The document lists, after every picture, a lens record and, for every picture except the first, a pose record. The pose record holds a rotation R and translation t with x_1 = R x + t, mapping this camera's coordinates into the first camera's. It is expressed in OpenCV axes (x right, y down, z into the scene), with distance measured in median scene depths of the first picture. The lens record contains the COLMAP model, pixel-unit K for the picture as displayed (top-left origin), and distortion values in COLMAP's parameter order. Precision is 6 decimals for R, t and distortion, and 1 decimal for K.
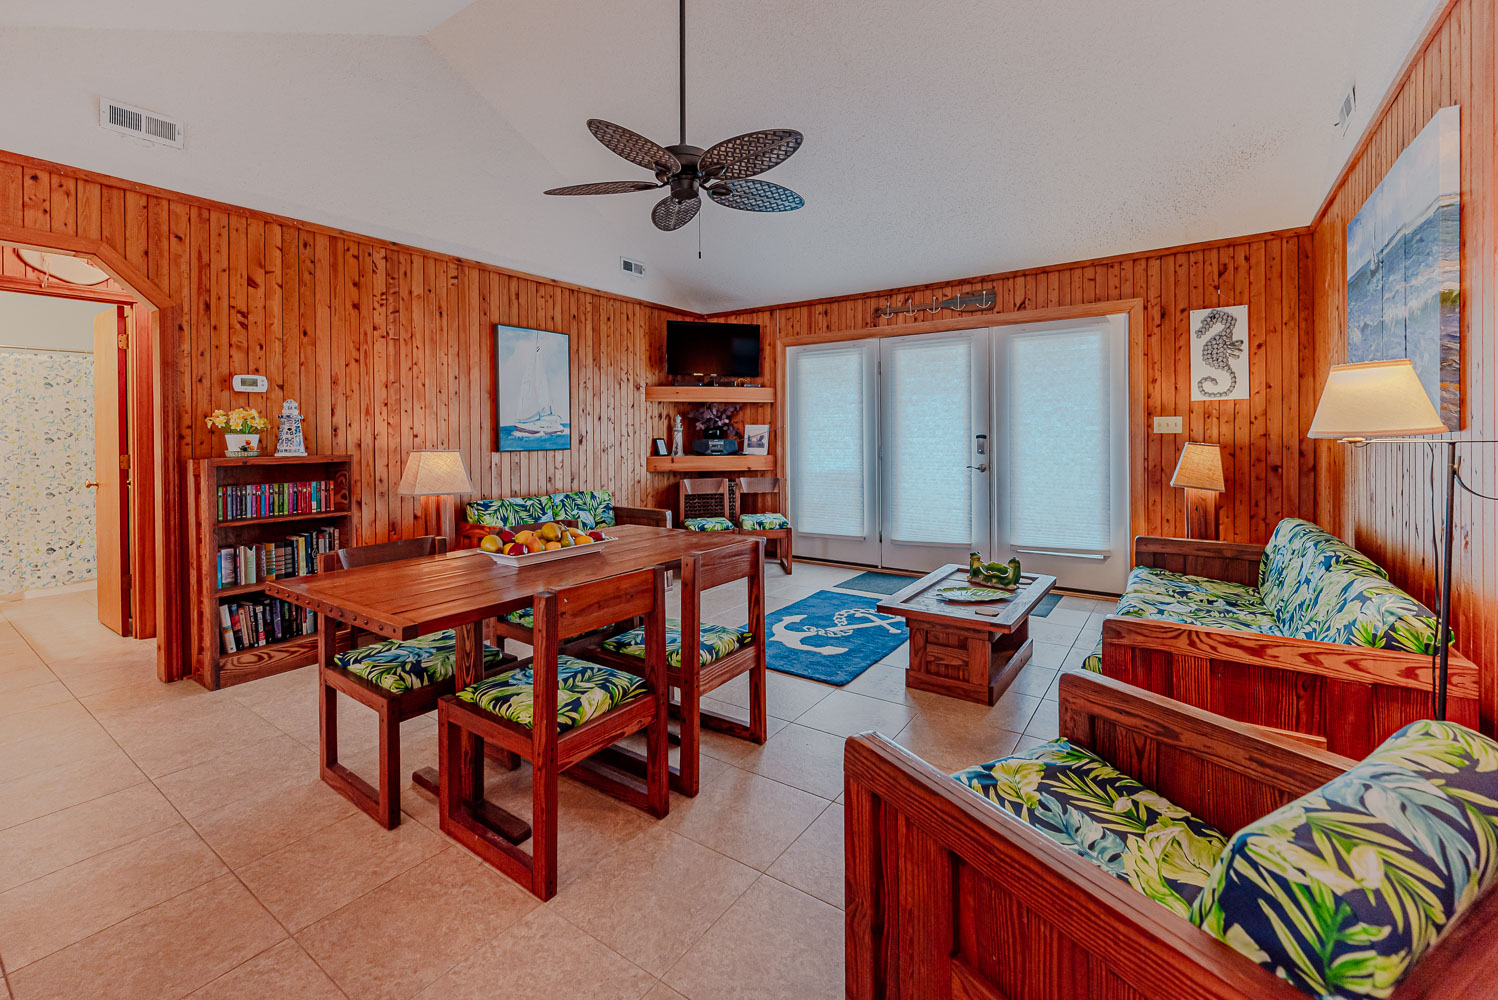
lens RADIAL K [[615.8, 0, 810.6], [0, 615.8, 433.6], [0, 0, 1]] dist [-0.001579, -0.000285]
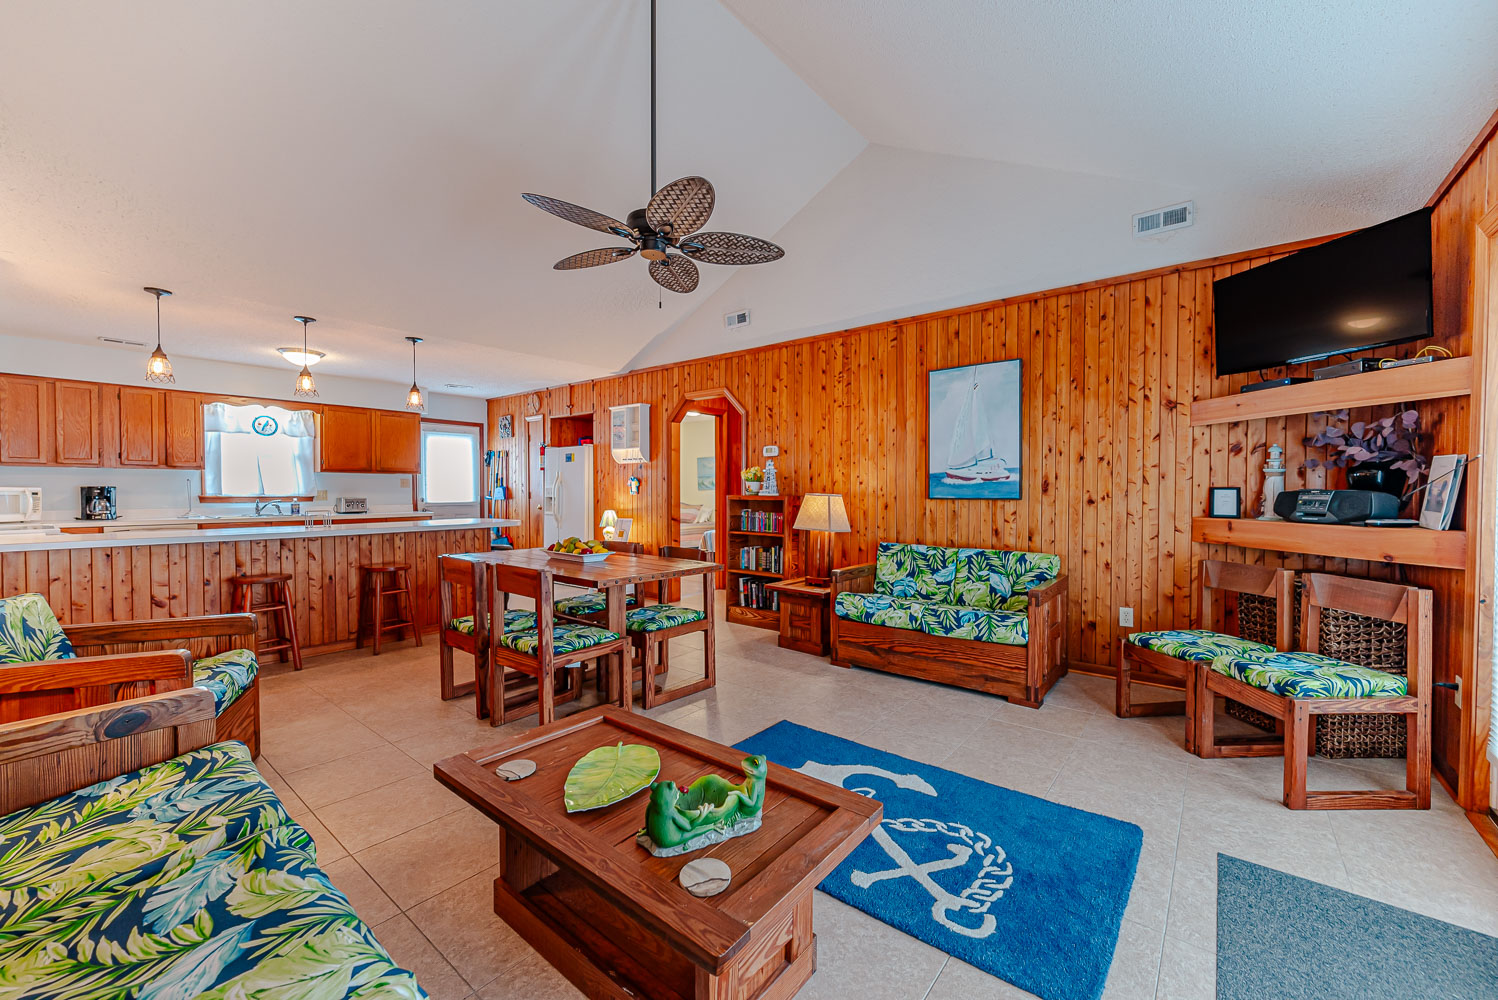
lens RADIAL K [[593.8, 0, 690.7], [0, 593.8, 503.7], [0, 0, 1]] dist [0.001132, 0.000111]
pose [[-0.167617, 0.029580, -0.985408, 0.515378], [-0.000047, 0.999550, 0.030013, 0.008526], [0.985852, 0.005077, -0.167540, 0.781324]]
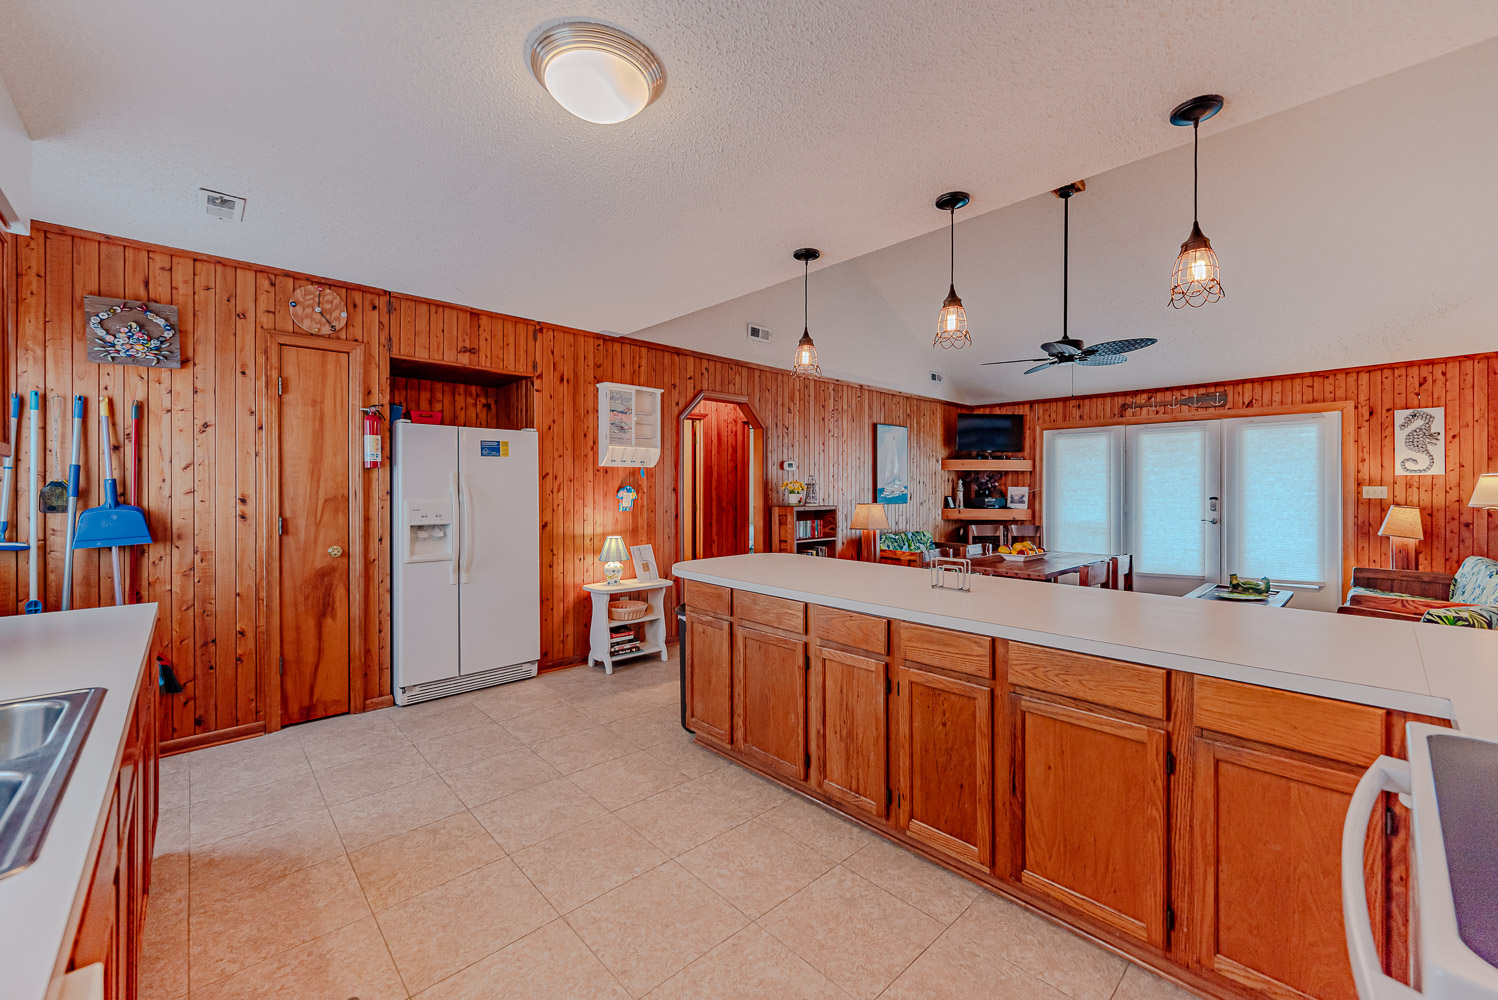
lens RADIAL K [[600.0, 0, 808.1], [0, 600.0, 484.7], [0, 0, 1]] dist [-0.000462, 0.000185]
pose [[0.978383, 0.007702, -0.206658, -0.362600], [-0.008442, 0.999961, -0.002699, -0.015621], [0.206629, 0.004385, 0.978410, -0.544943]]
